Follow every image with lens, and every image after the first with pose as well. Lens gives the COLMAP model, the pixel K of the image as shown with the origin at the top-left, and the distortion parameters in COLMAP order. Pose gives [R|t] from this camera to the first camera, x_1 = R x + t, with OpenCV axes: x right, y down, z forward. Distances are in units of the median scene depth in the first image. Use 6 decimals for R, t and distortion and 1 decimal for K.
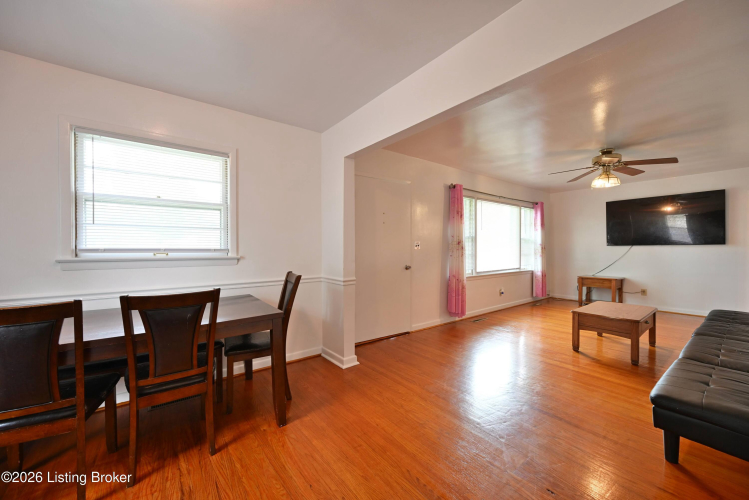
lens RADIAL K [[292.3, 0, 373.2], [0, 292.3, 250.3], [0, 0, 1]] dist [-0.001692, 0.000544]
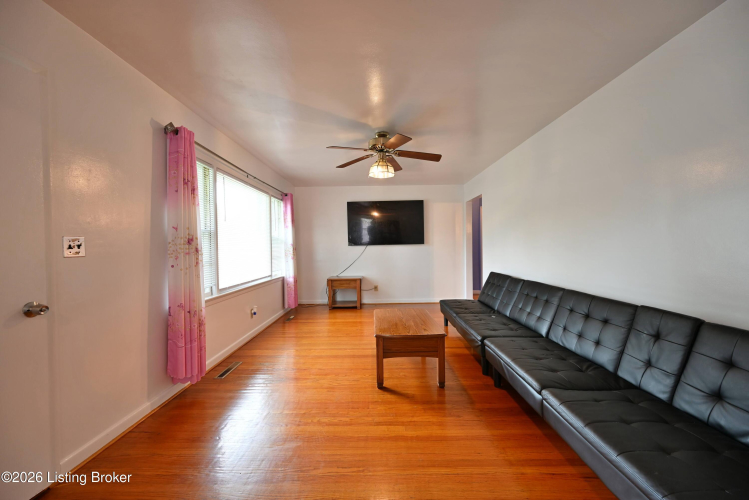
lens RADIAL K [[292.3, 0, 373.5], [0, 292.3, 251.3], [0, 0, 1]] dist [-0.001692, 0.000544]
pose [[0.617299, -0.019618, 0.786484, 0.074868], [0.020675, 0.999748, 0.008710, -0.003882], [-0.786457, 0.010883, 0.617549, 0.371244]]
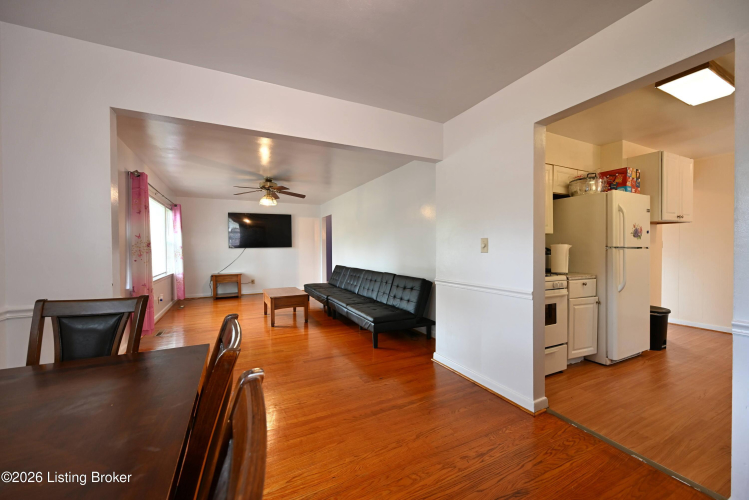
lens RADIAL K [[292.3, 0, 374.0], [0, 292.3, 250.4], [0, 0, 1]] dist [-0.001692, 0.000544]
pose [[0.194049, -0.007892, 0.980960, -0.349930], [0.016841, 0.999847, 0.004713, -0.001827], [-0.980847, 0.015606, 0.194152, 0.187533]]
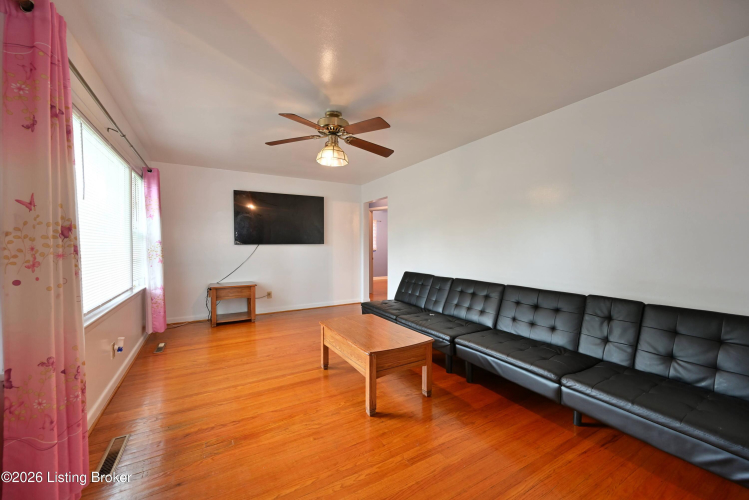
lens RADIAL K [[292.3, 0, 373.2], [0, 292.3, 250.9], [0, 0, 1]] dist [-0.001692, 0.000544]
pose [[0.134065, -0.016112, 0.990842, 0.060011], [0.011451, 0.999826, 0.014709, -0.007003], [-0.990906, 0.009374, 0.134226, 0.608333]]
